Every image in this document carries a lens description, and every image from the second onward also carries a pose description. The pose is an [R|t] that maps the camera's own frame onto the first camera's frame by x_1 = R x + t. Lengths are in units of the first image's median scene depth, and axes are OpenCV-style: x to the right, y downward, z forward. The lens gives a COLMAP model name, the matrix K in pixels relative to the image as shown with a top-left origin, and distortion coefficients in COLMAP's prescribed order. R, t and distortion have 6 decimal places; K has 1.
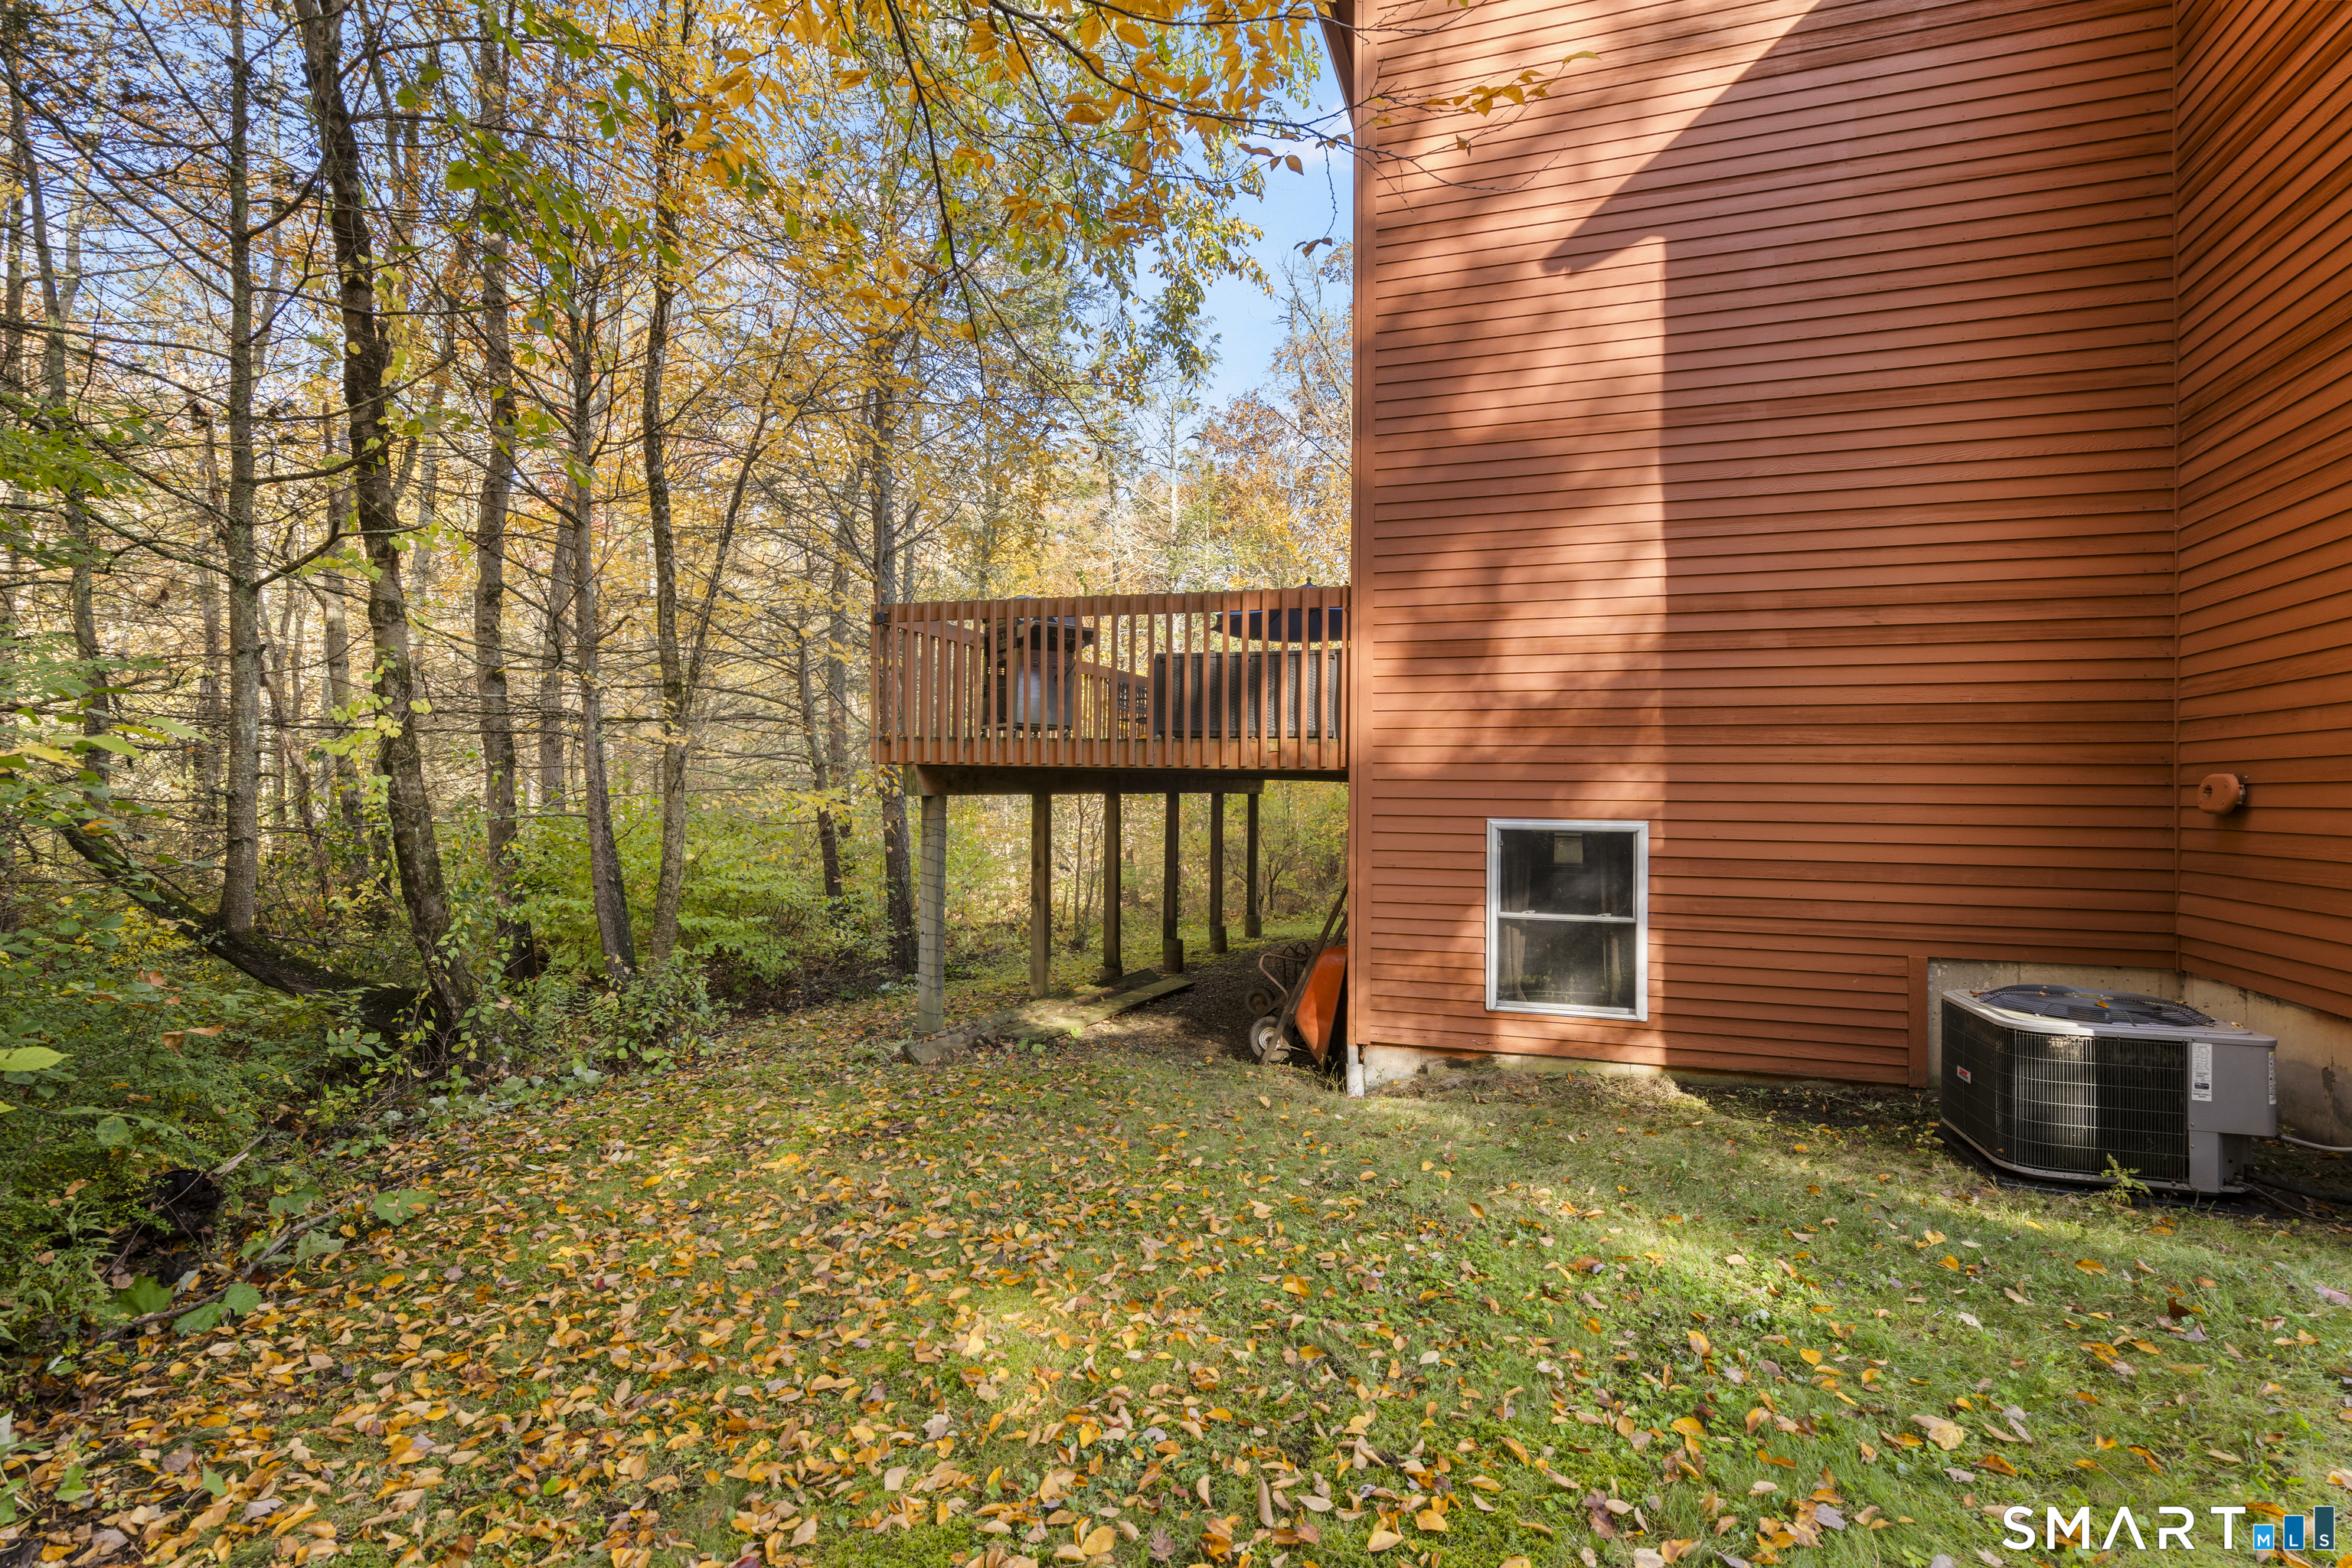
lens RADIAL K [[1075.1, 0, 1211.4], [0, 1075.1, 778.6], [0, 0, 1]] dist [0.001746, 0.000450]
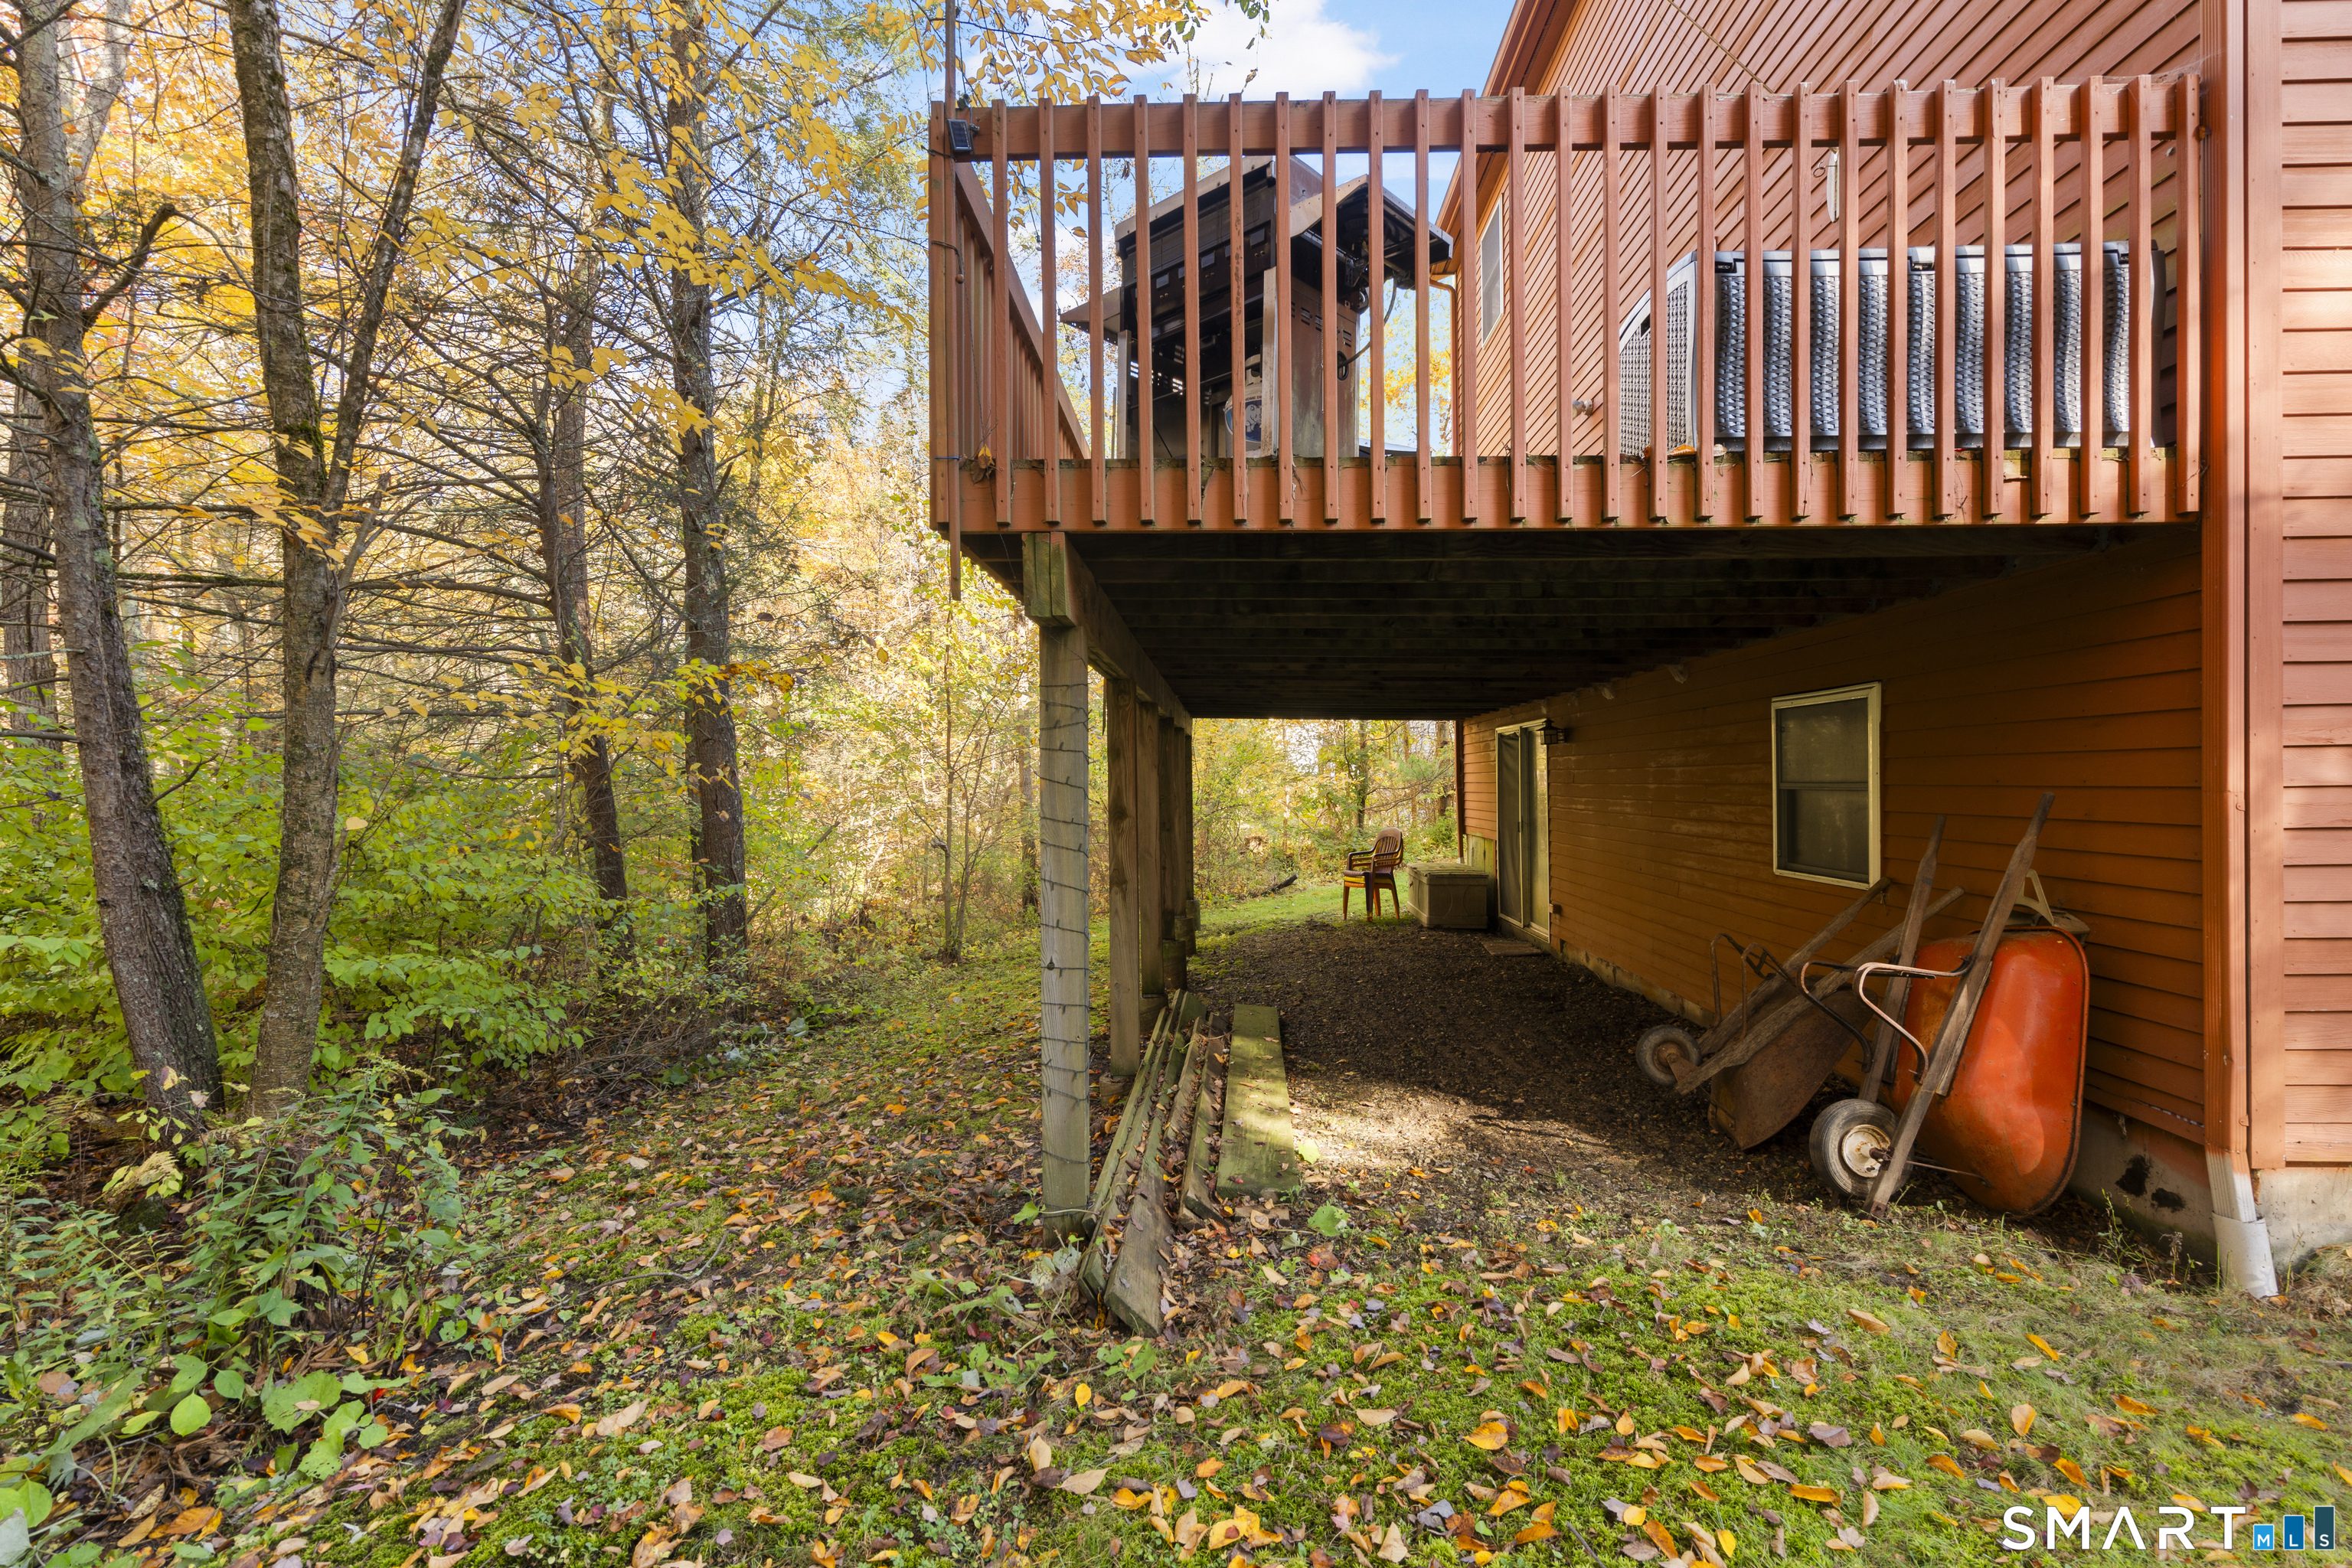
lens RADIAL K [[1081.5, 0, 1176.0], [0, 1081.5, 784.0], [0, 0, 1]] dist [-0.002519, -0.000023]
pose [[0.970841, -0.025589, 0.238356, -0.336024], [0.022400, 0.999620, 0.016077, 0.072321], [-0.238677, -0.010269, 0.971045, 0.623261]]
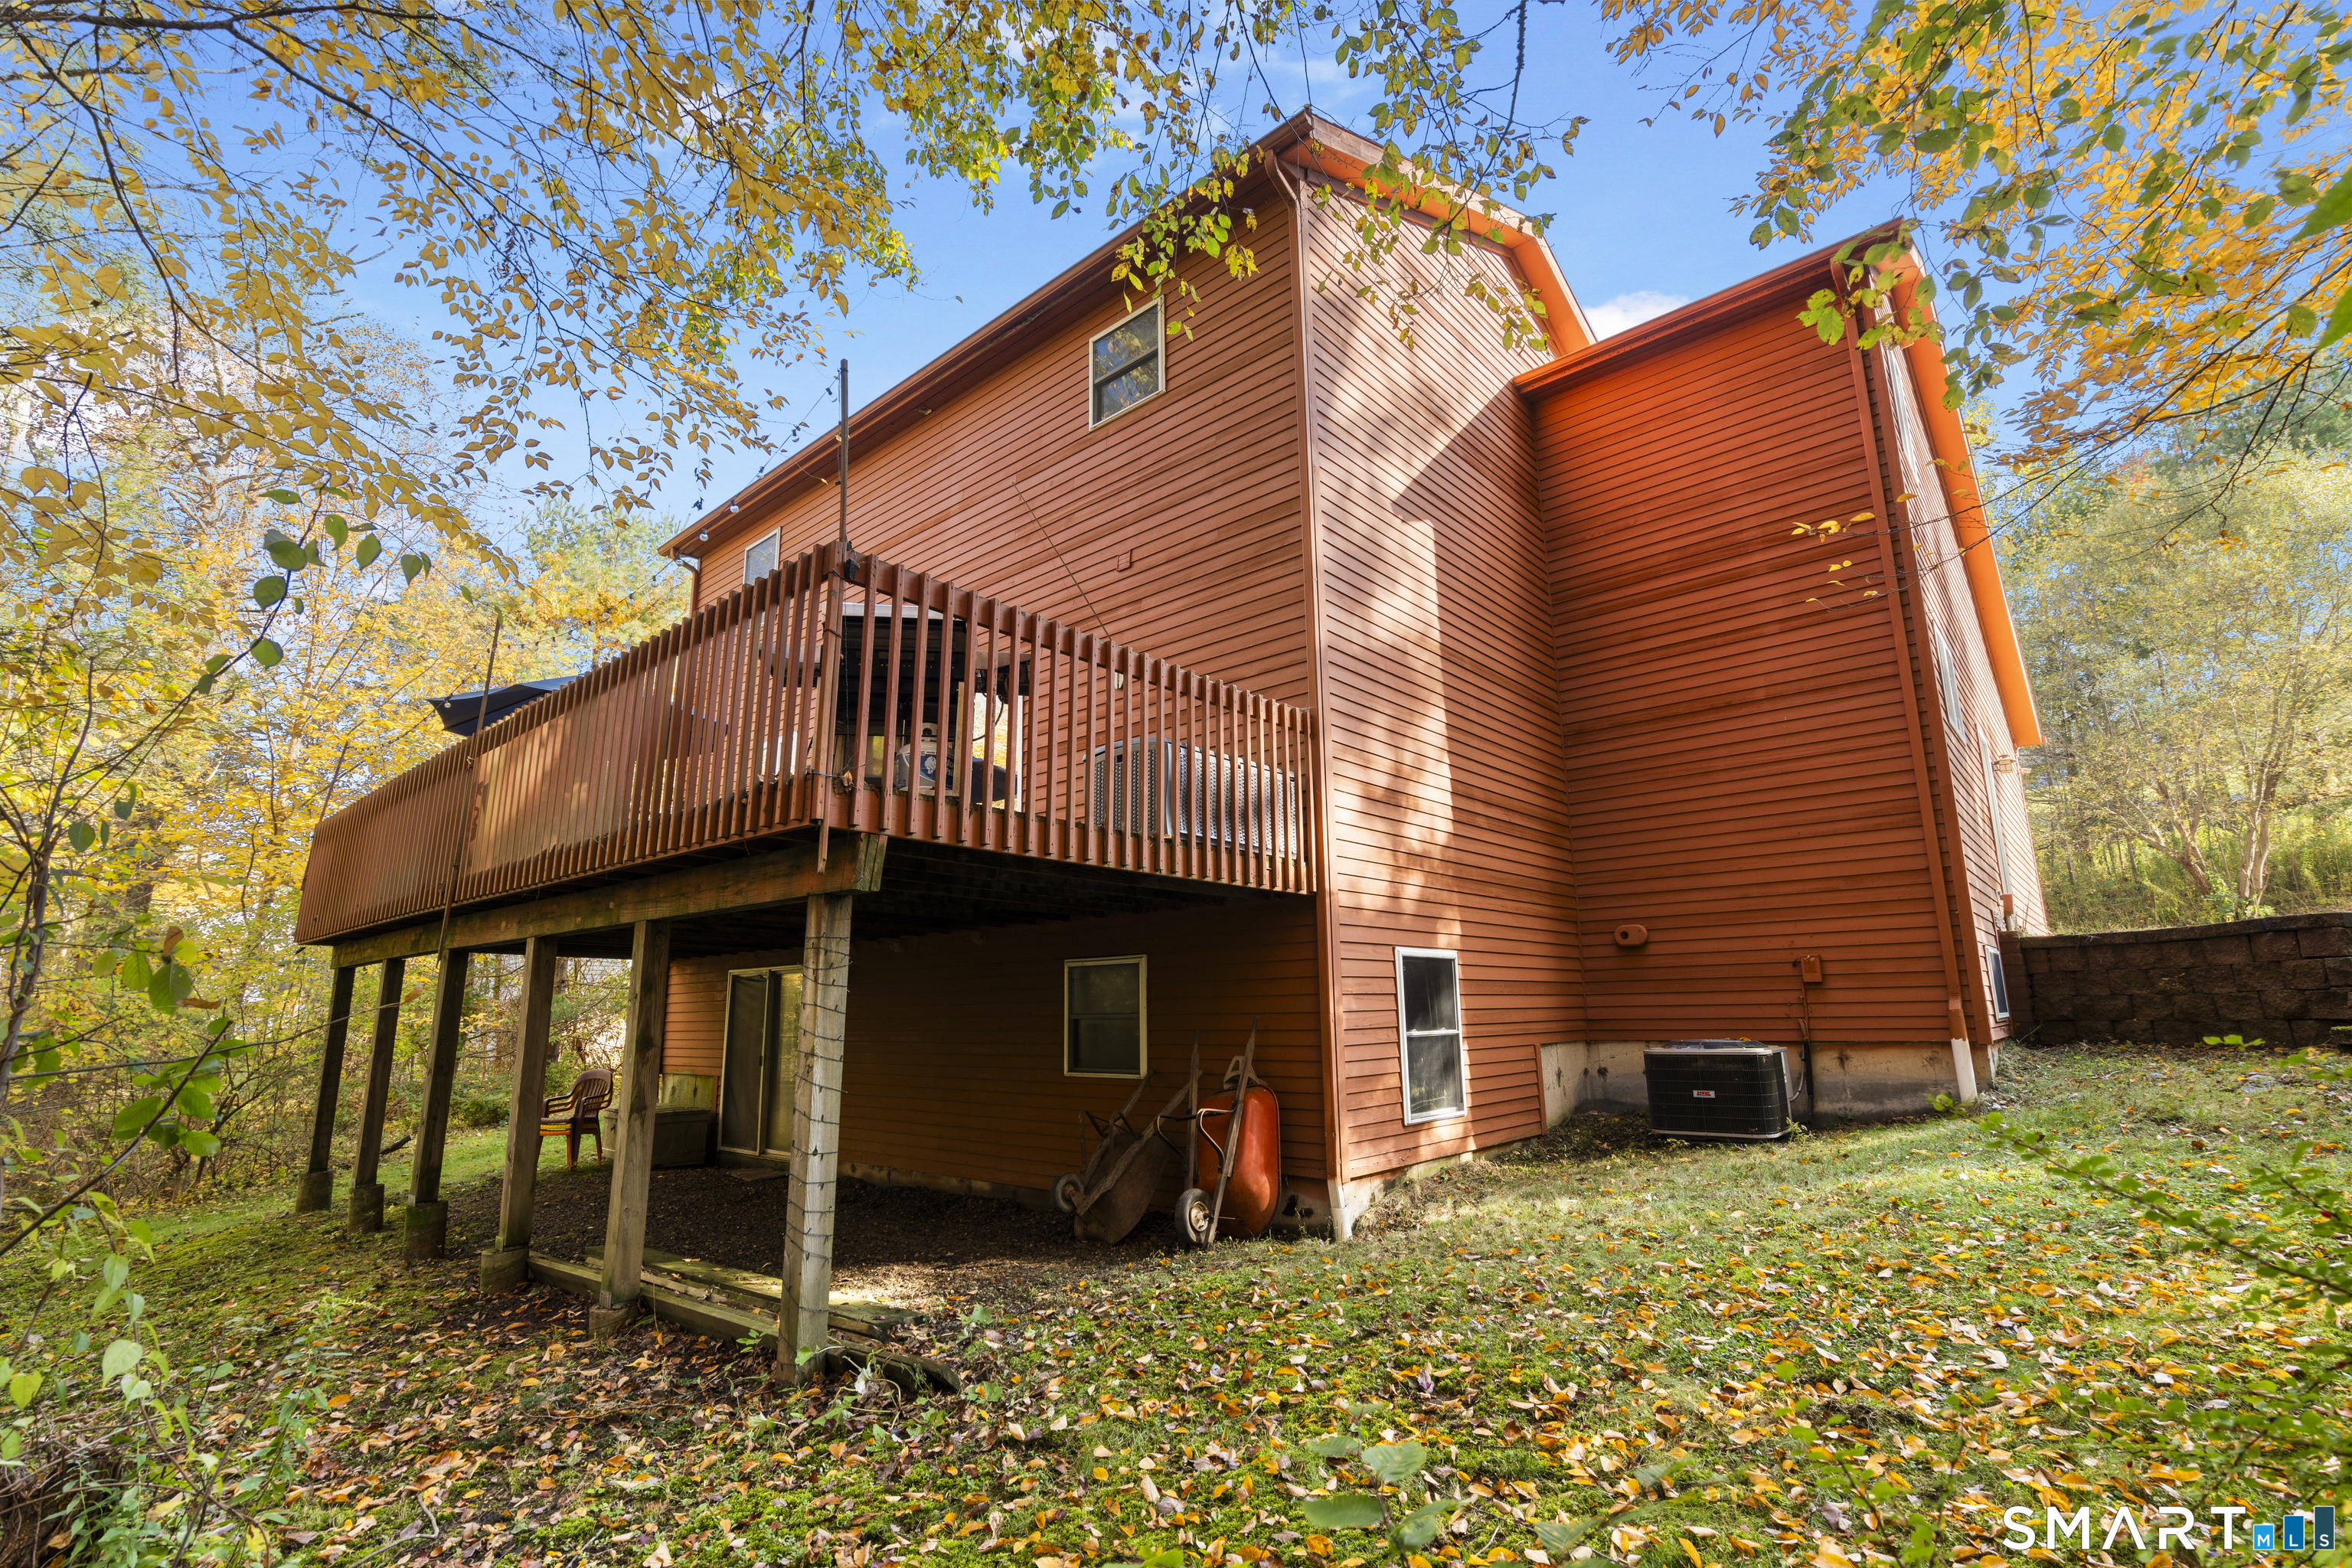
lens RADIAL K [[1075.1, 0, 1211.4], [0, 1075.1, 778.6], [0, 0, 1]] dist [0.001746, 0.000450]
pose [[0.413631, 0.172582, 0.893938, -0.749367], [0.013079, 0.980642, -0.195372, 0.071595], [-0.910351, 0.092504, 0.403367, 0.620450]]
